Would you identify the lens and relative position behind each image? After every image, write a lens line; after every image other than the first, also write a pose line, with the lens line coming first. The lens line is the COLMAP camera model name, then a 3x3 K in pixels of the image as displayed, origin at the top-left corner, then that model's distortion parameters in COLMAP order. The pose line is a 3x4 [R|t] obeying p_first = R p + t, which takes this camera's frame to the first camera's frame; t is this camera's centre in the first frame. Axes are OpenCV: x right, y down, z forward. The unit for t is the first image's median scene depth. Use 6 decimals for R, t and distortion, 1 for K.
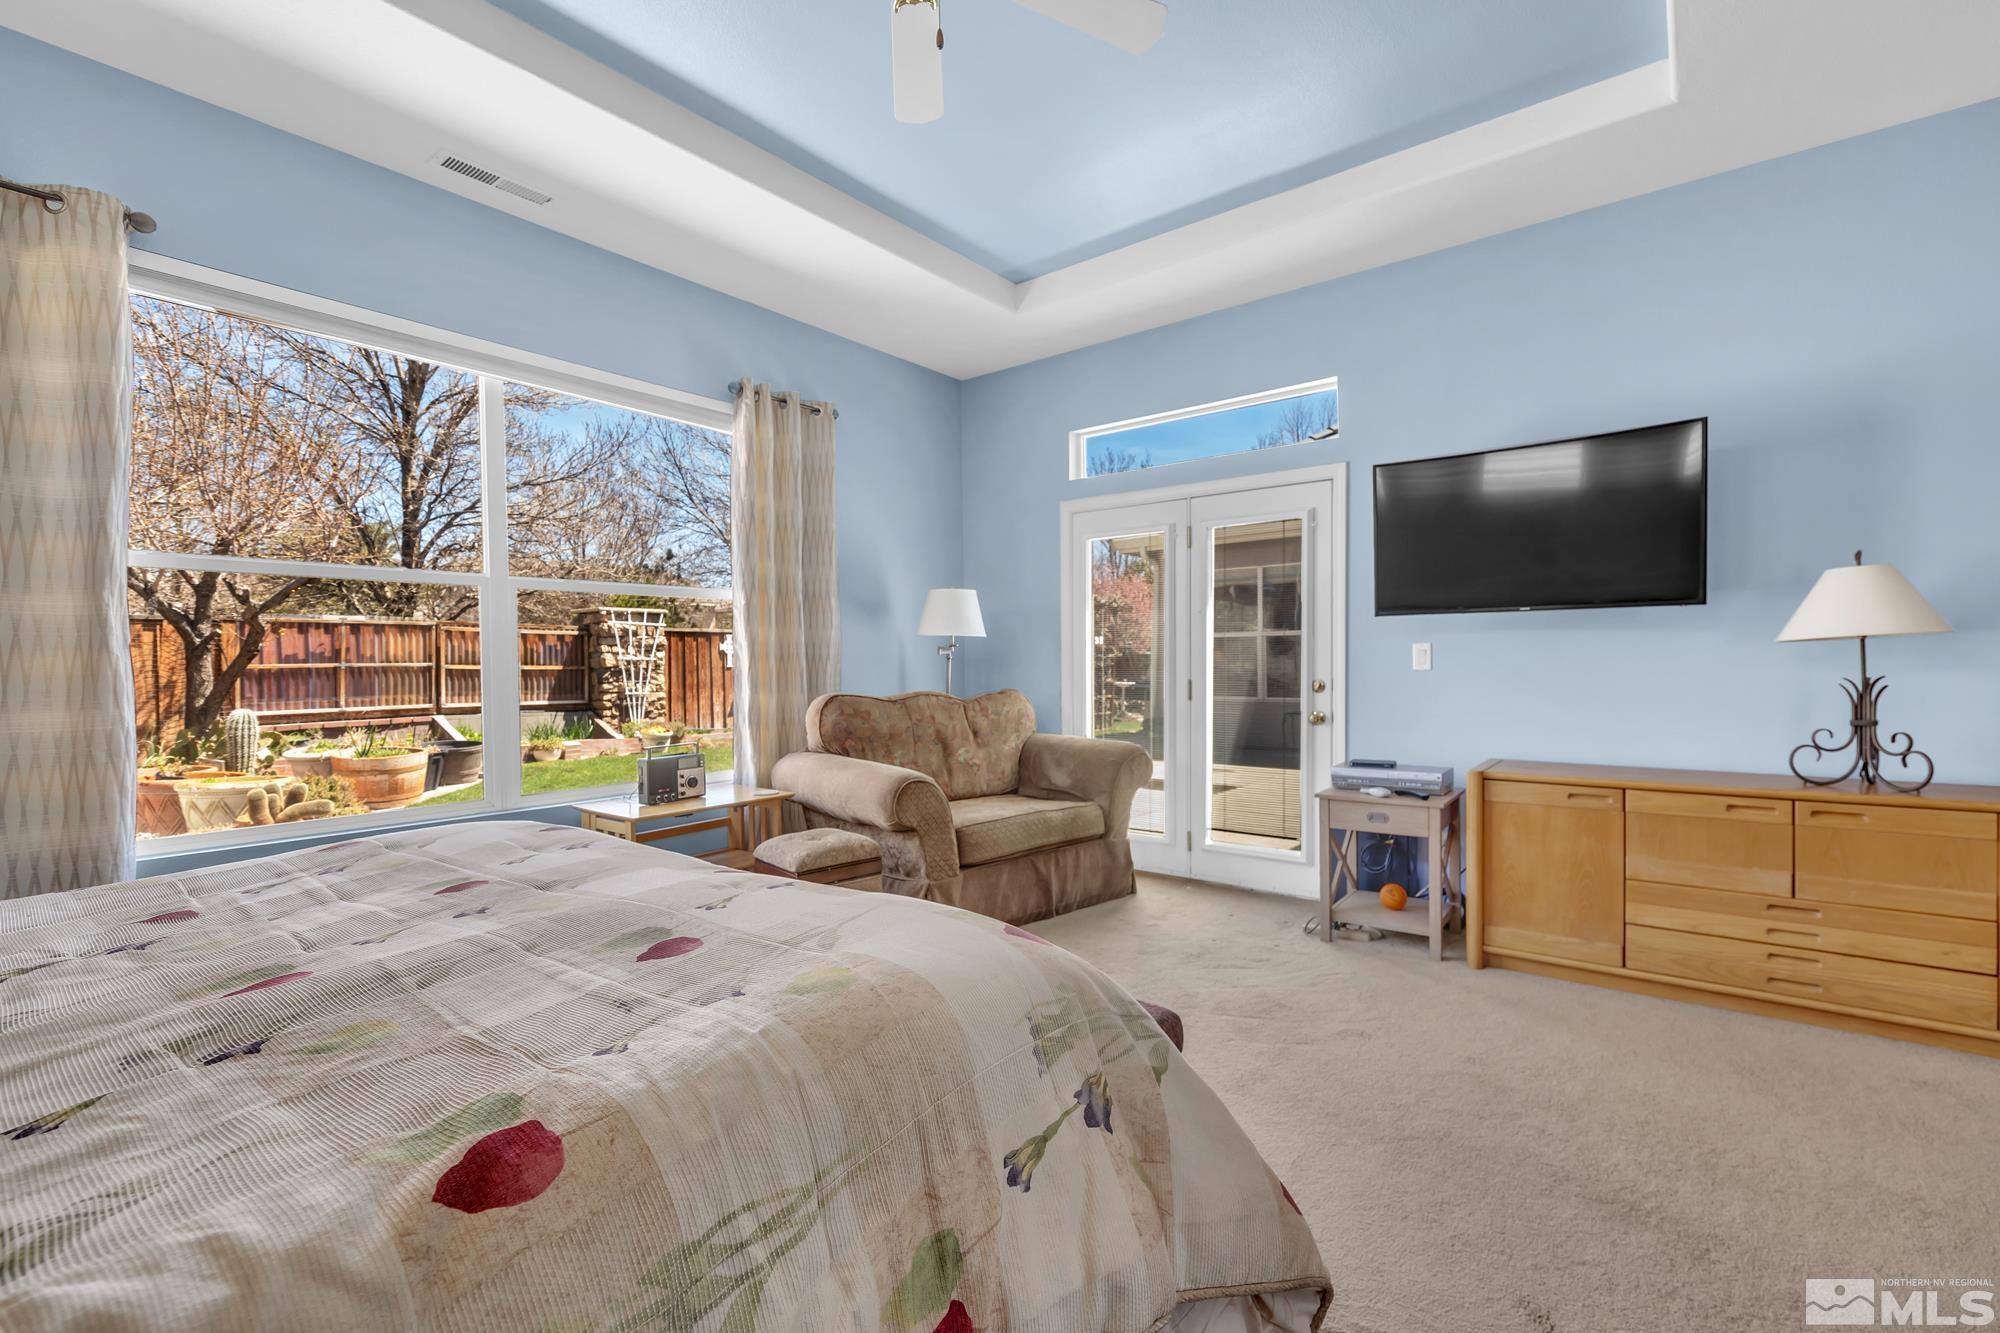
lens RADIAL K [[875.7, 0, 1021.4], [0, 875.7, 672.2], [0, 0, 1]] dist [0.013763, -0.000083]
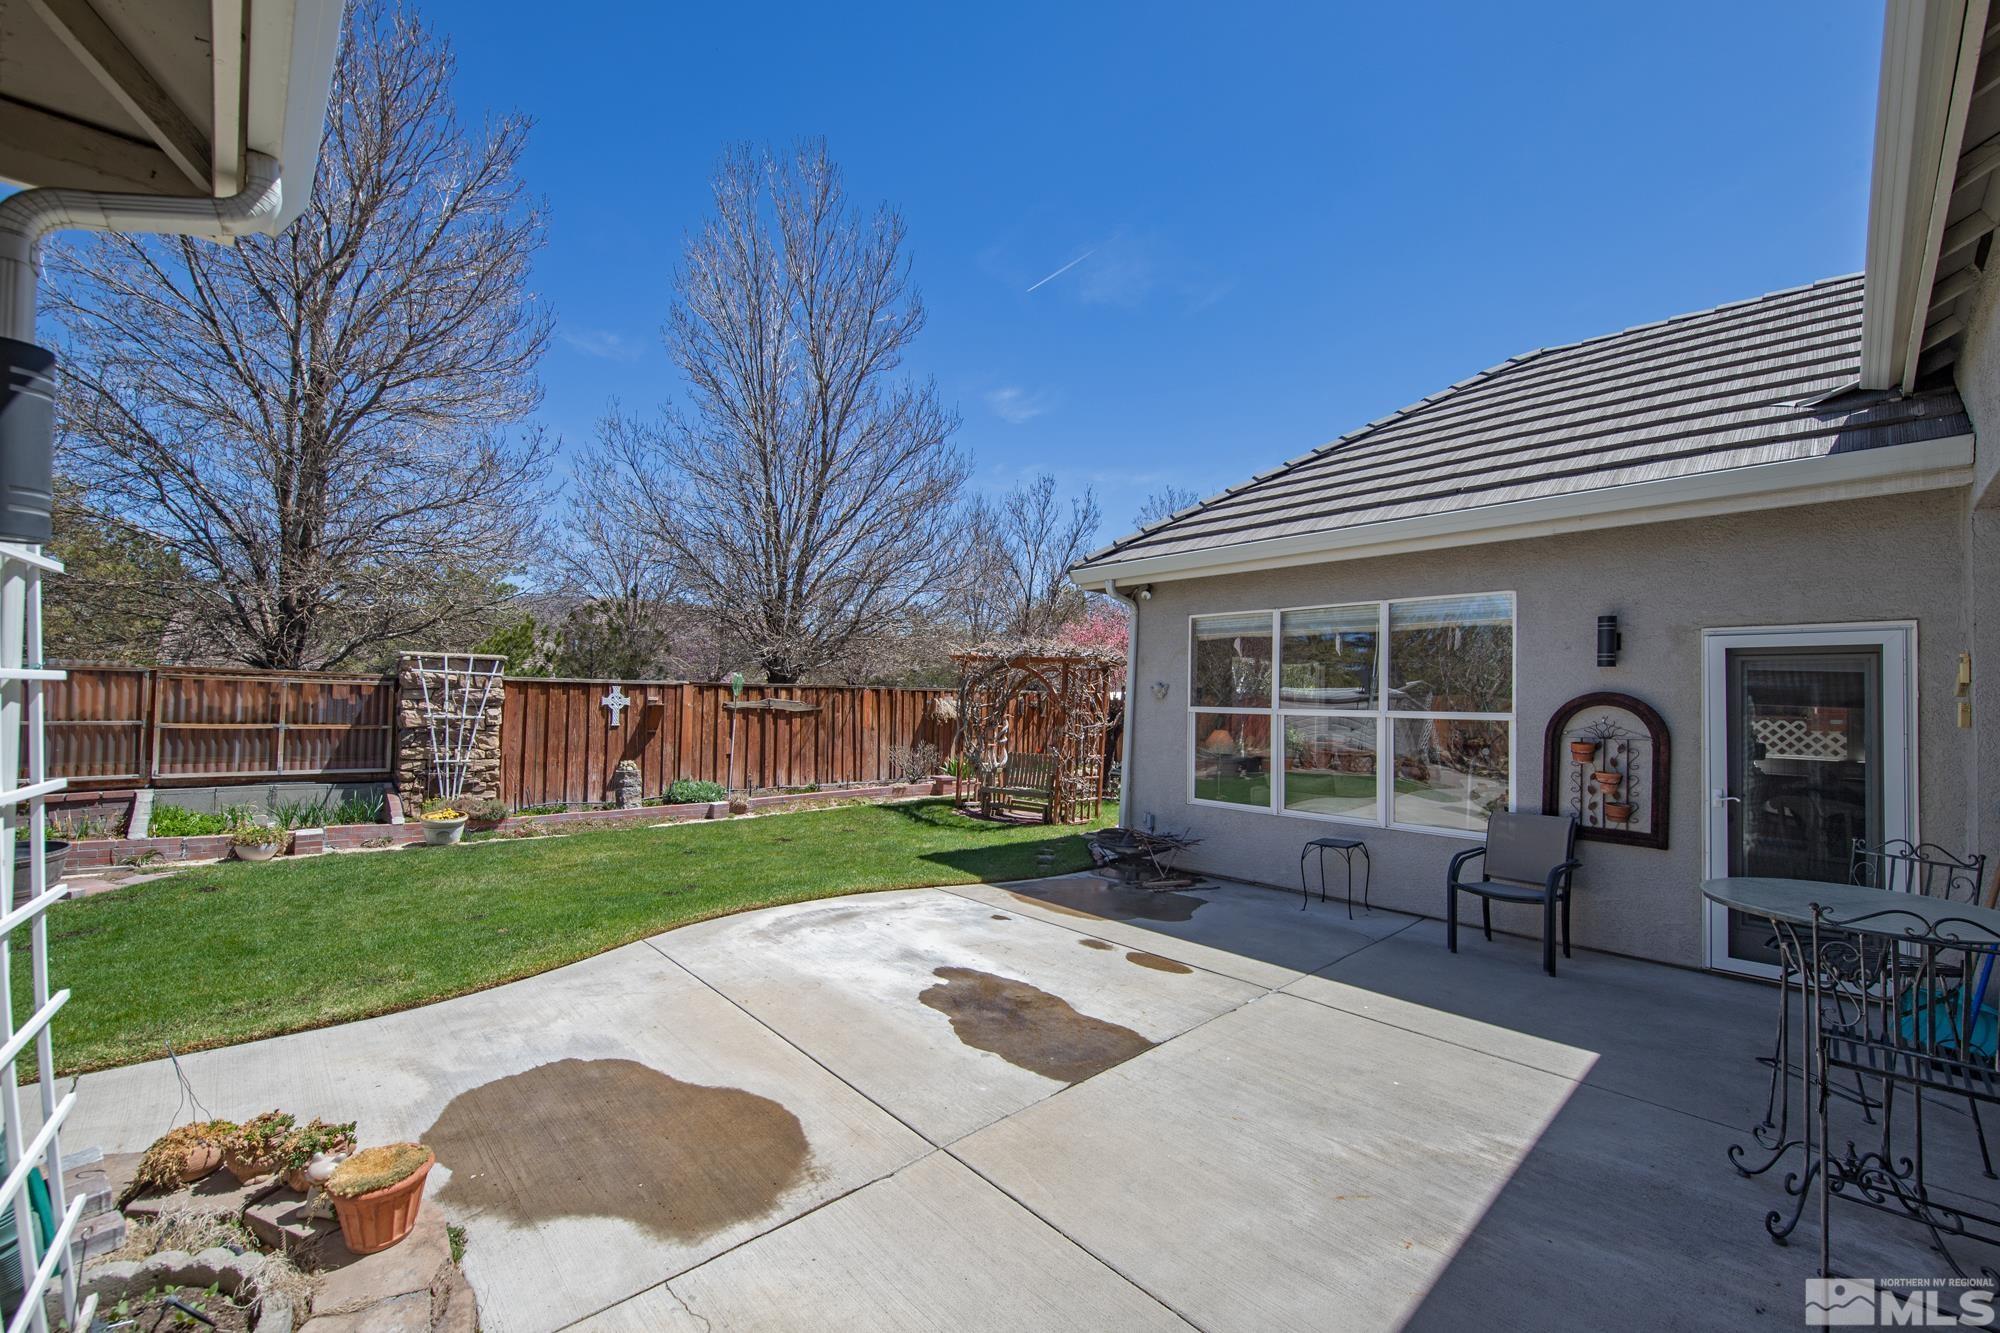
lens RADIAL K [[796.2, 0, 1018.9], [0, 796.2, 677.9], [0, 0, 1]] dist [0.006730, -0.001230]
pose [[0.989949, 0.025110, -0.139177, 0.162461], [-0.030338, 0.998907, -0.035570, -0.040916], [0.138131, 0.039435, 0.989629, 0.370384]]
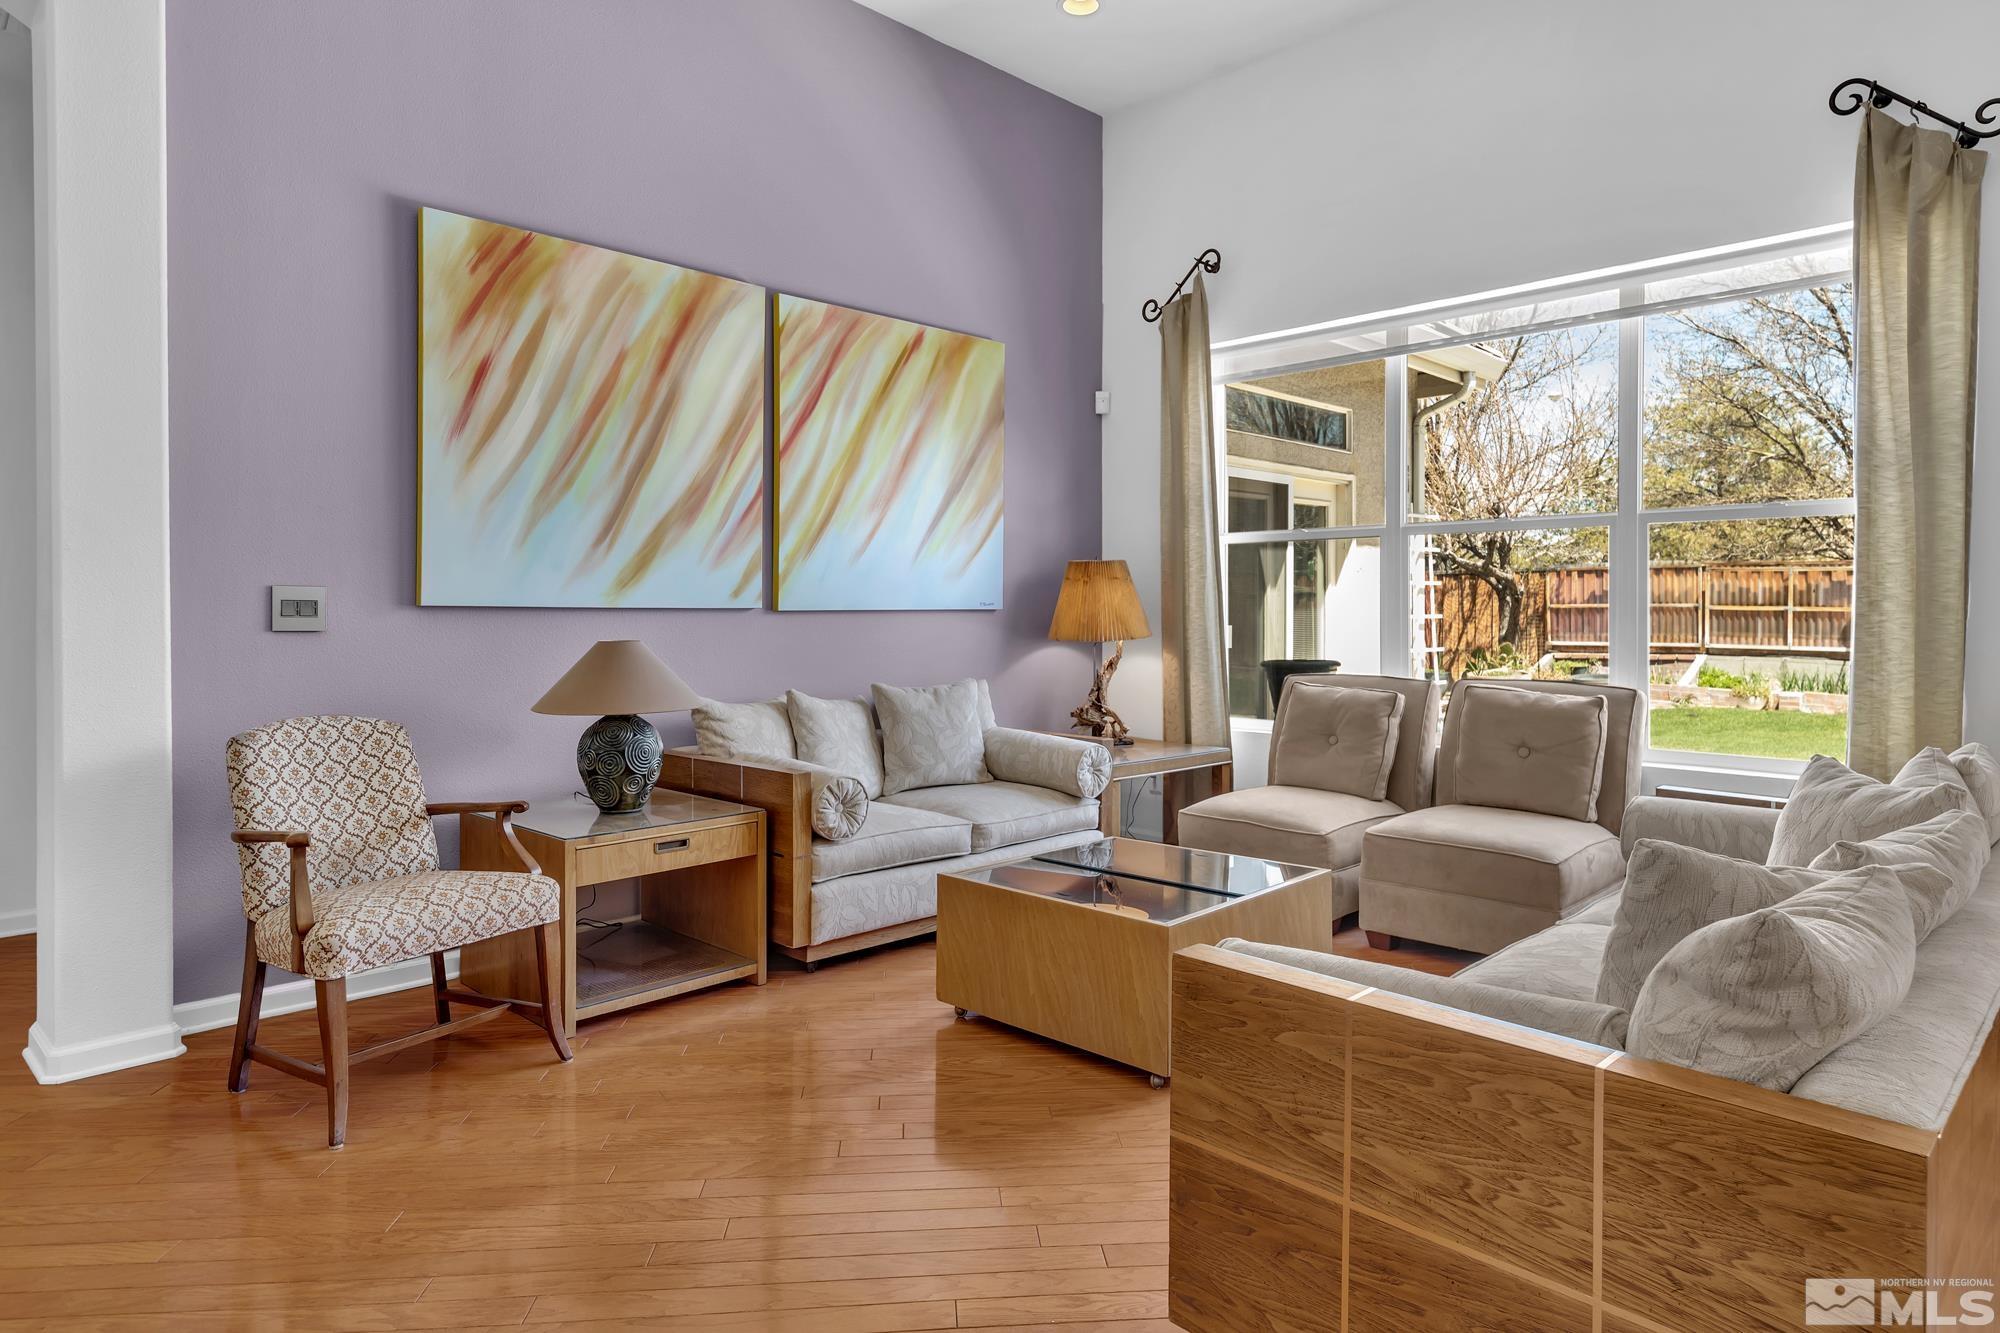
lens RADIAL K [[1157.0, 0, 979.6], [0, 1157.0, 617.0], [0, 0, 1]] dist [0.004067, -0.001372]
pose [[-0.137529, 0.018320, -0.990328, 0.687777], [-0.007556, 0.999780, 0.019544, -0.012688], [0.990469, 0.010170, -0.137360, 0.322806]]
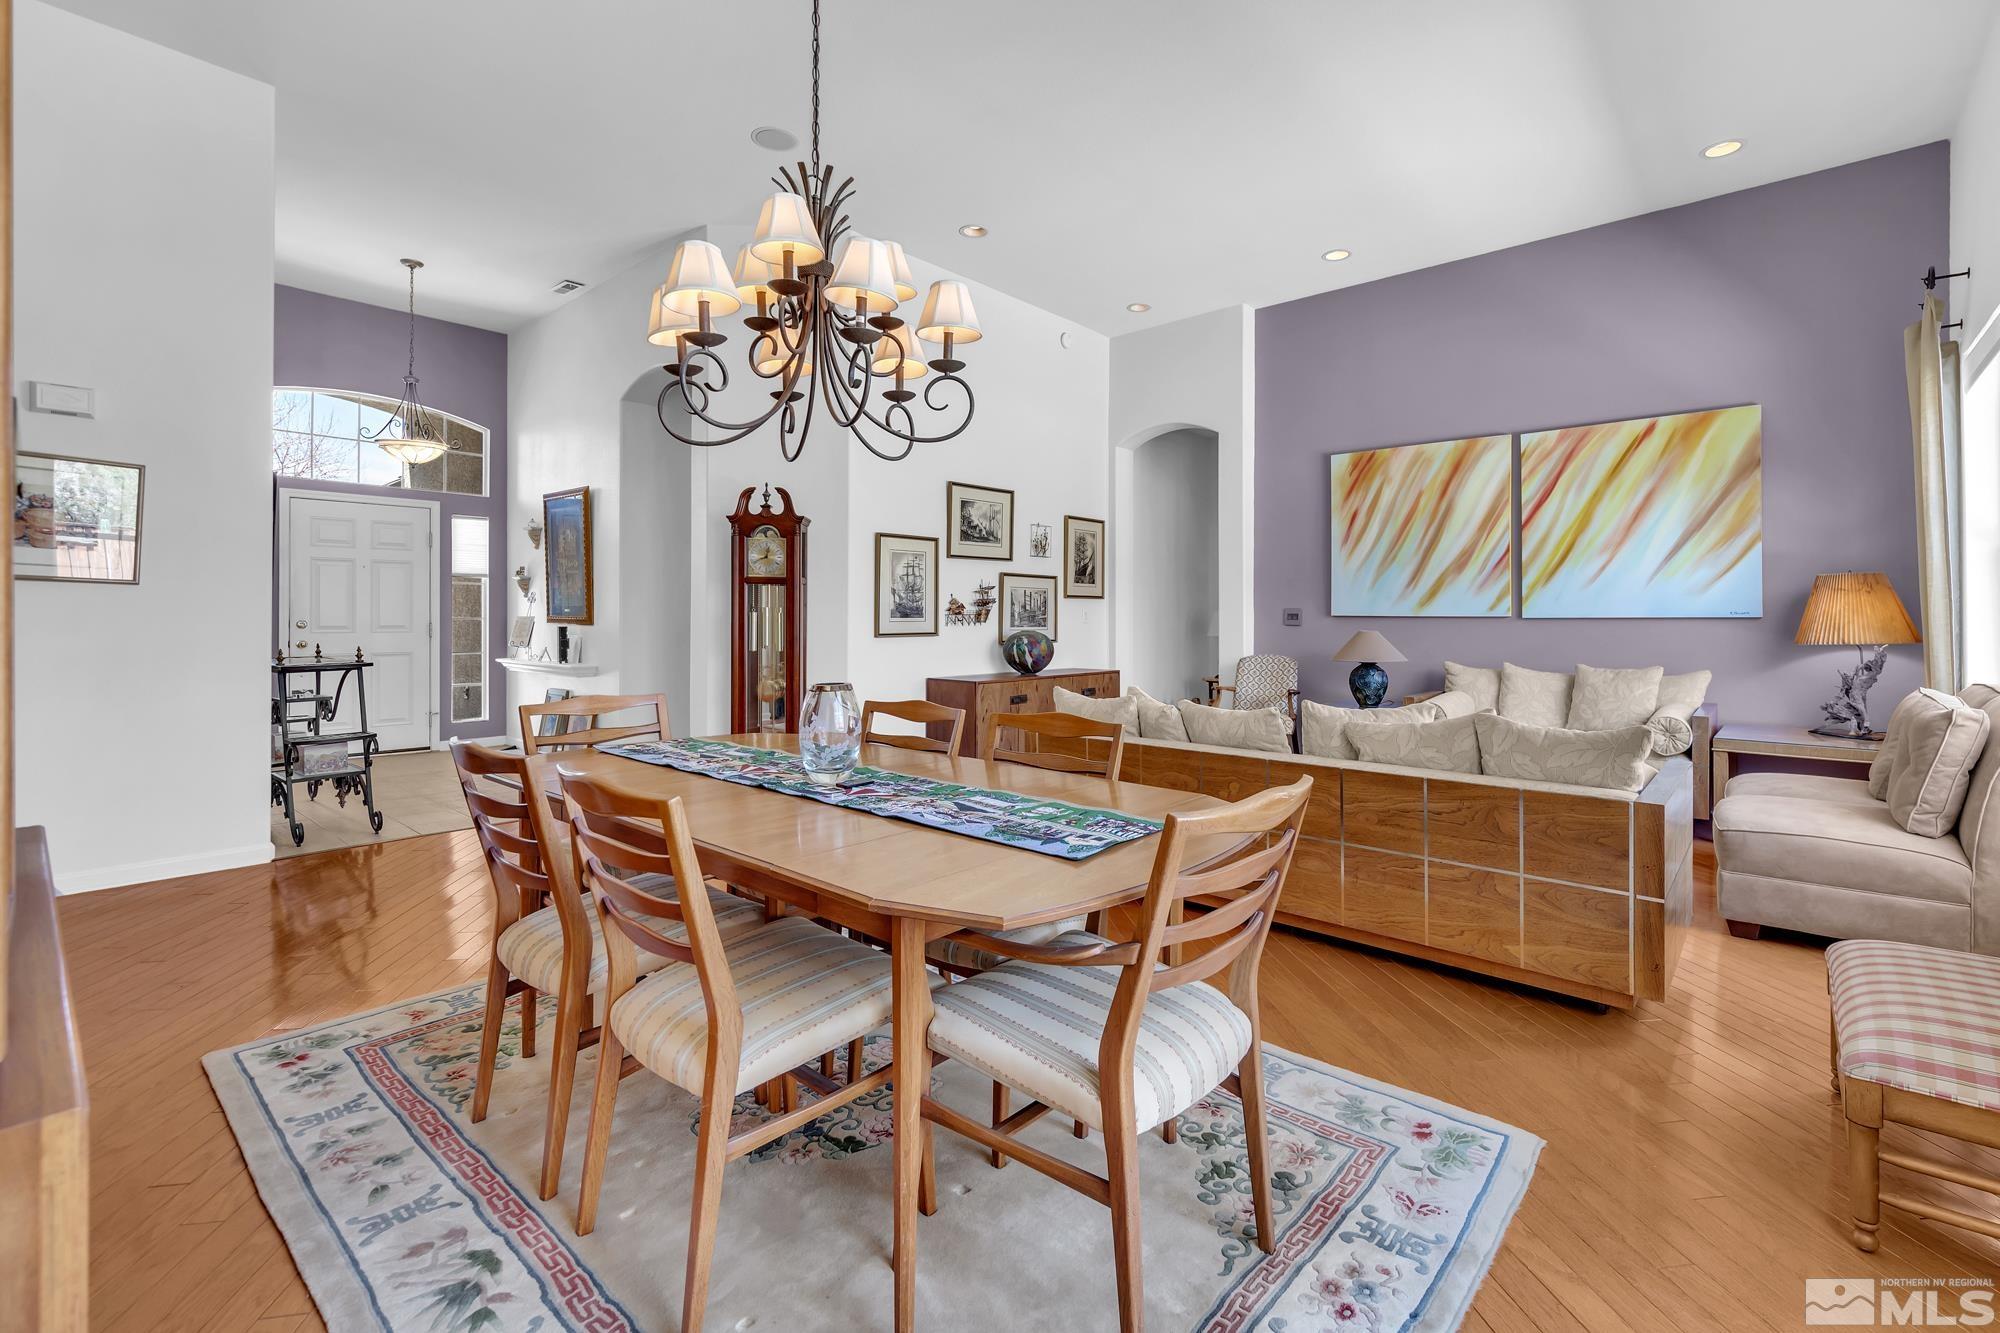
lens RADIAL K [[875.7, 0, 1056.6], [0, 875.7, 611.5], [0, 0, 1]] dist [0.013763, -0.000083]
pose [[-0.999516, 0.013388, 0.028078, 0.576885], [0.013477, 0.999905, 0.002984, -0.015085], [-0.028036, 0.003361, -0.999601, 0.692265]]
